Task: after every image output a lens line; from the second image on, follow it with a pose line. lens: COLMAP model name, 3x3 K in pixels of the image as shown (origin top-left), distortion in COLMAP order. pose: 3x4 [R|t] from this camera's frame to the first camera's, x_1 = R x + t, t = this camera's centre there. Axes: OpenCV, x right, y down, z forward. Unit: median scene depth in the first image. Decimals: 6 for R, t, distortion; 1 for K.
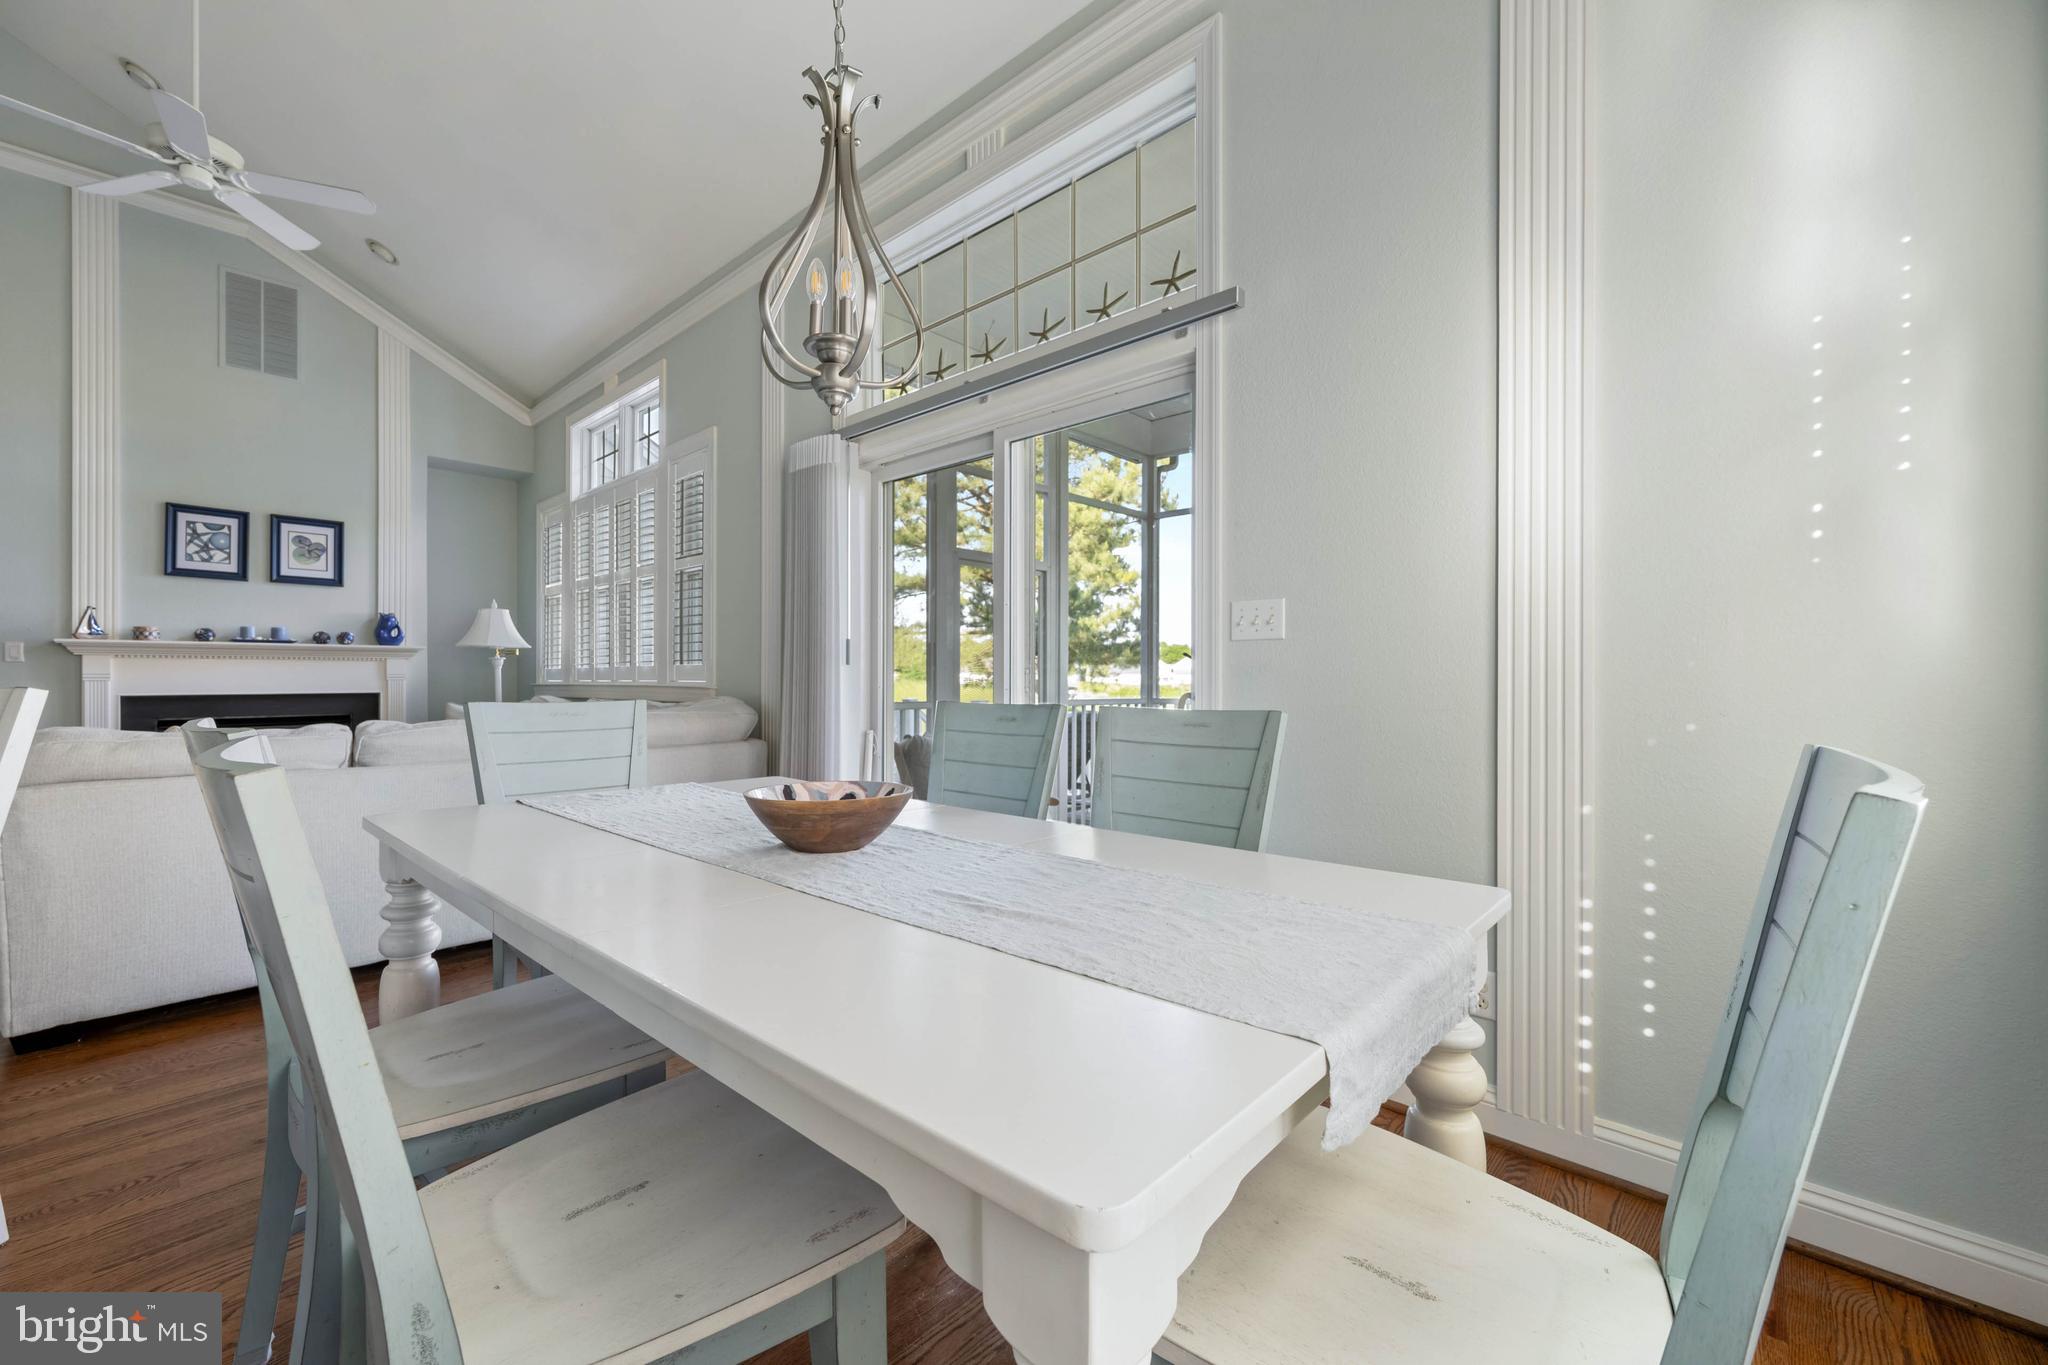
lens RADIAL K [[796.5, 0, 1012.3], [0, 796.5, 675.3], [0, 0, 1]] dist [0.000601, -0.000674]
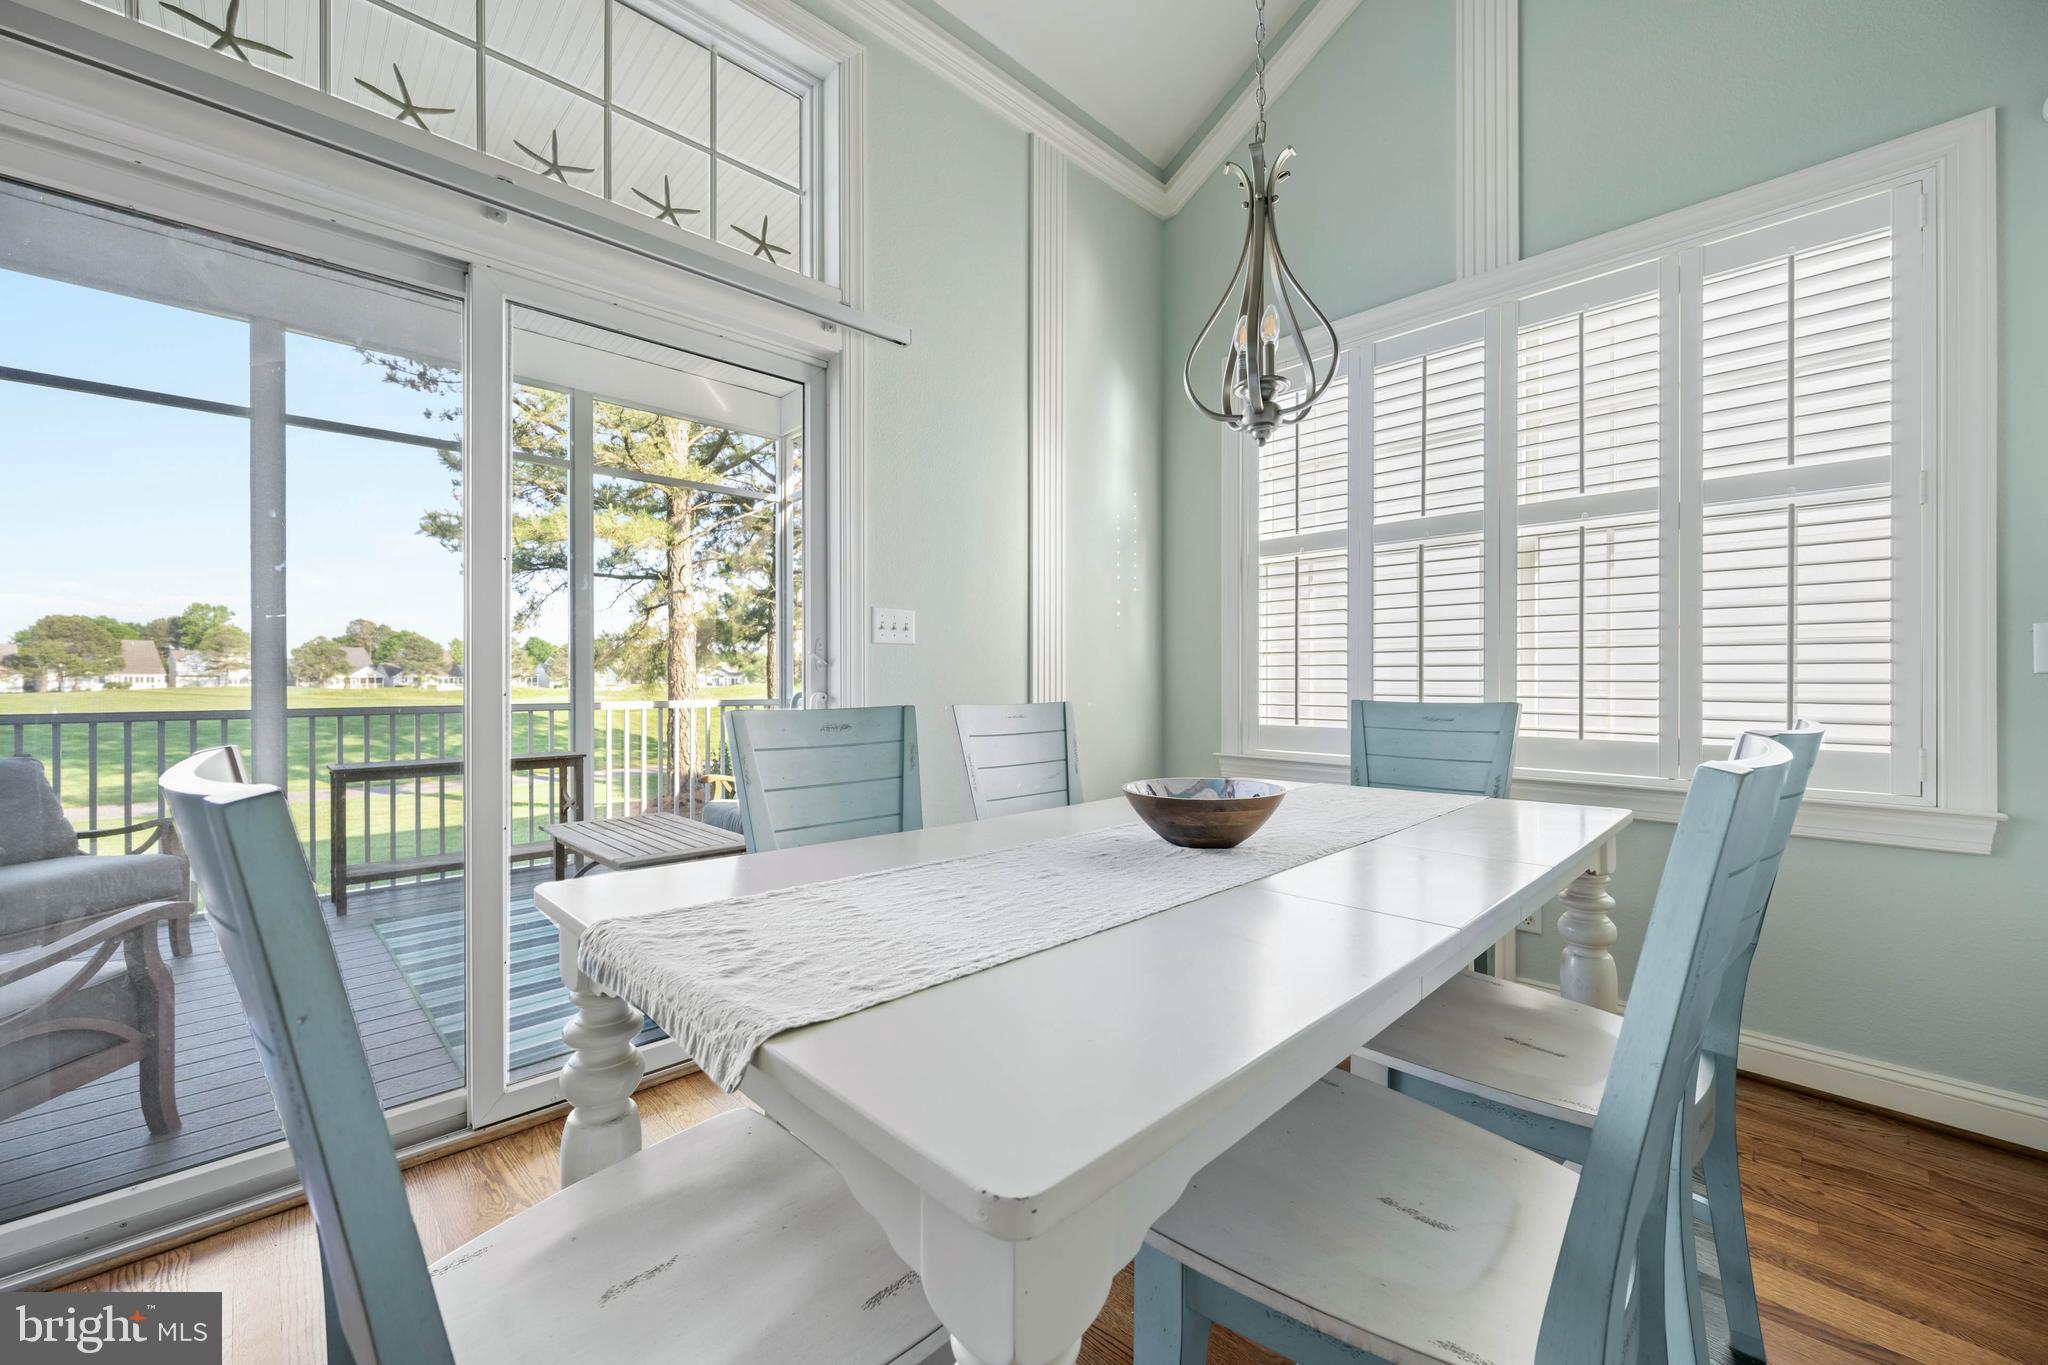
lens RADIAL K [[796.5, 0, 1035.0], [0, 796.5, 669.7], [0, 0, 1]] dist [0.000601, -0.000674]
pose [[0.063990, 0.013082, 0.997865, -0.347777], [-0.002117, 0.999914, -0.012973, 0.002574], [-0.997948, -0.001282, 0.064013, 0.315685]]
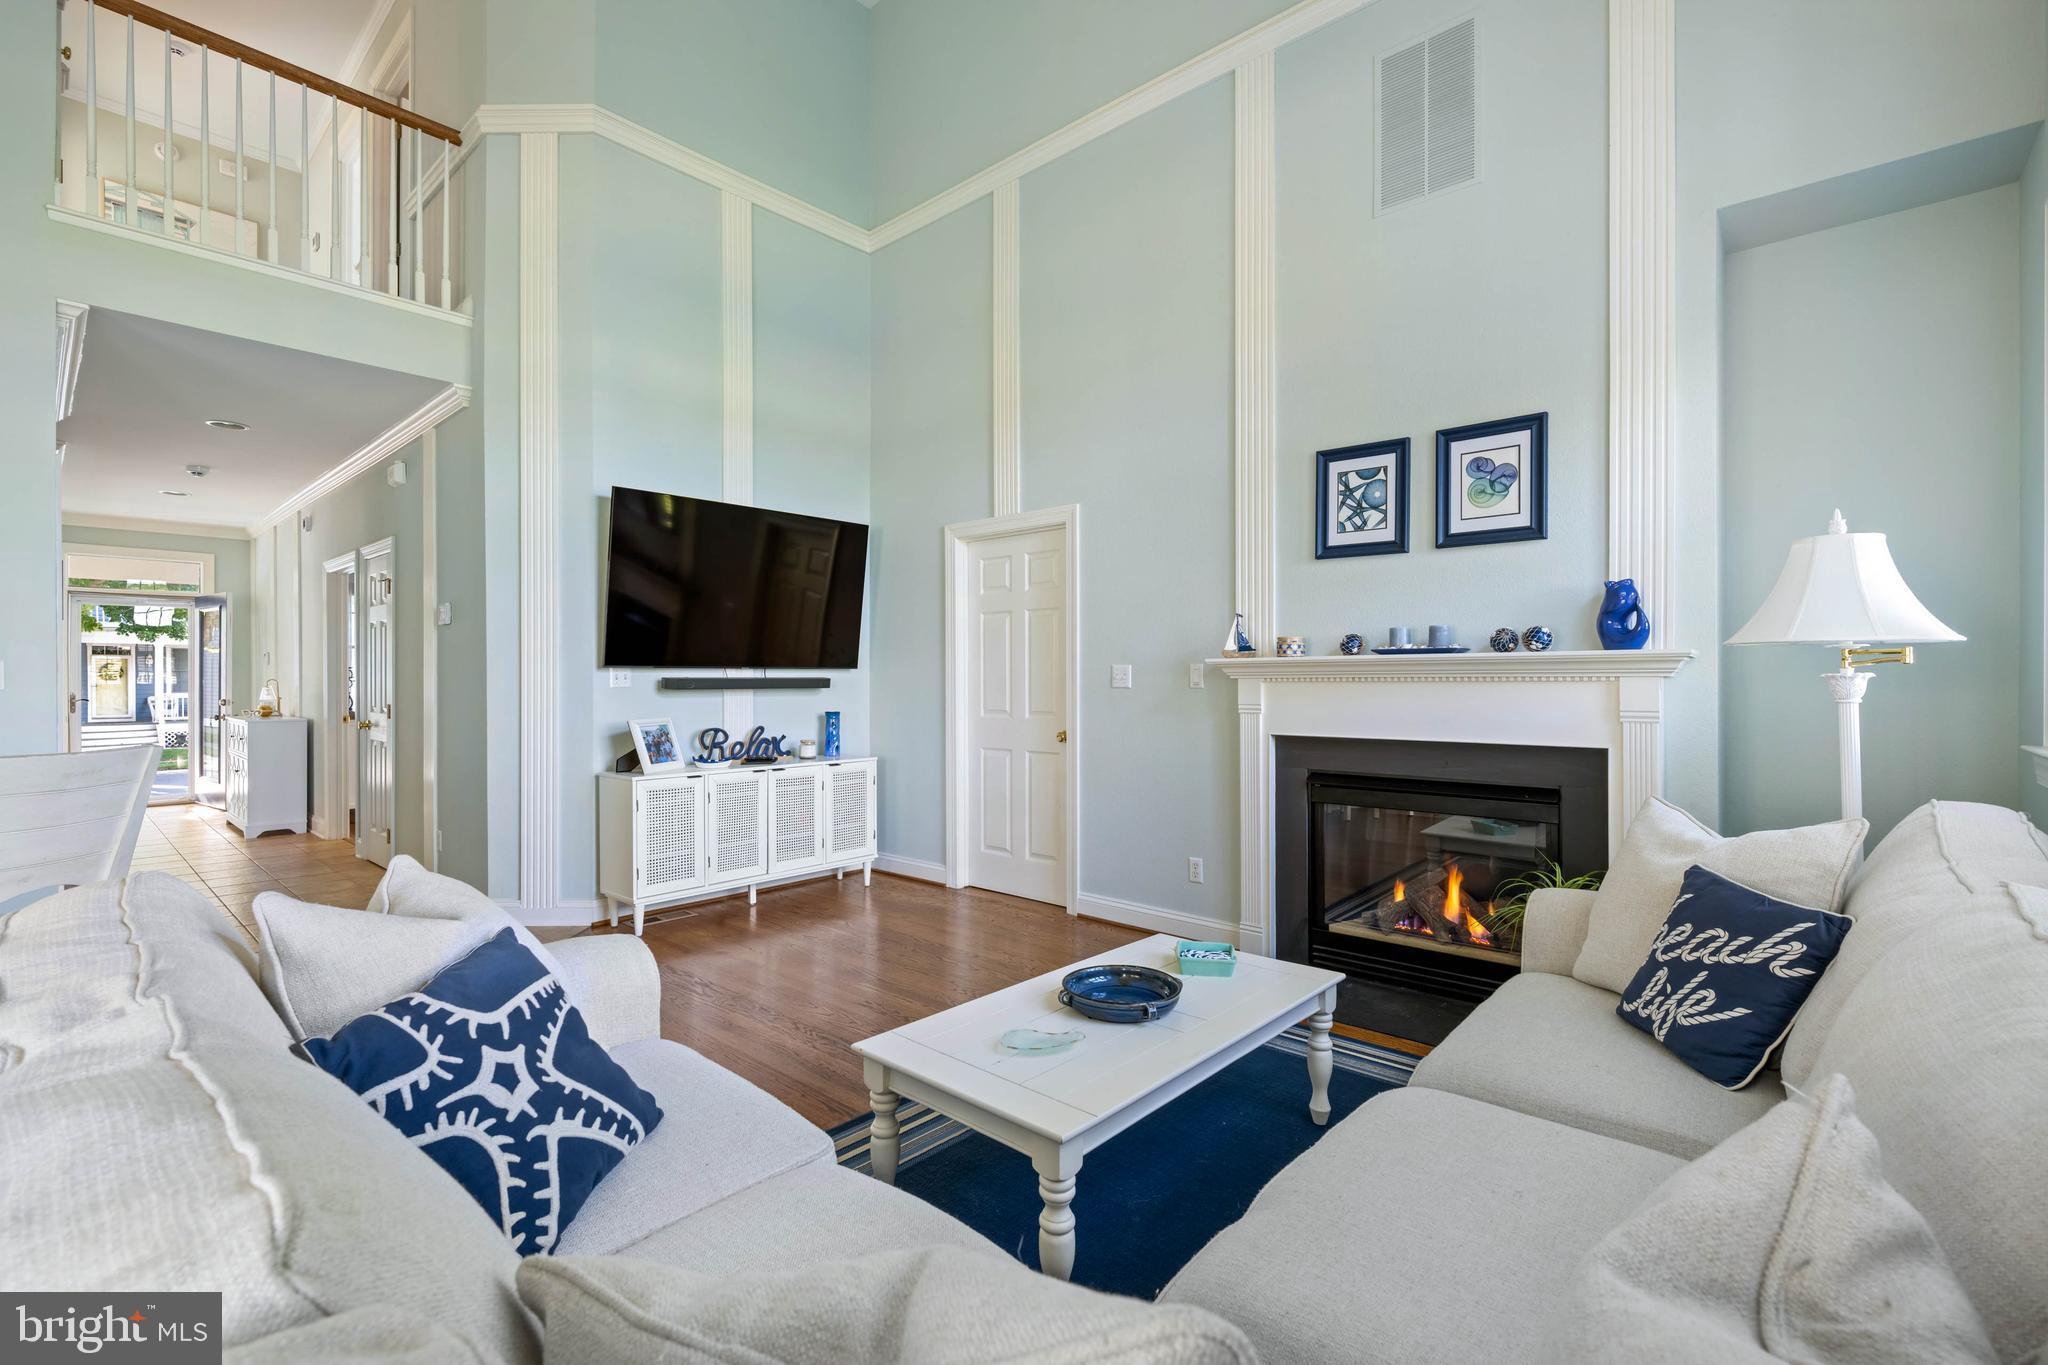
lens RADIAL K [[904.9, 0, 1005.8], [0, 904.9, 679.9], [0, 0, 1]] dist [0.000101, 0.000651]
pose [[-0.002961, 0.002565, -0.999992, -0.276299], [0.004335, 0.999987, 0.002552, -0.024710], [0.999986, -0.004328, -0.002972, 0.705856]]
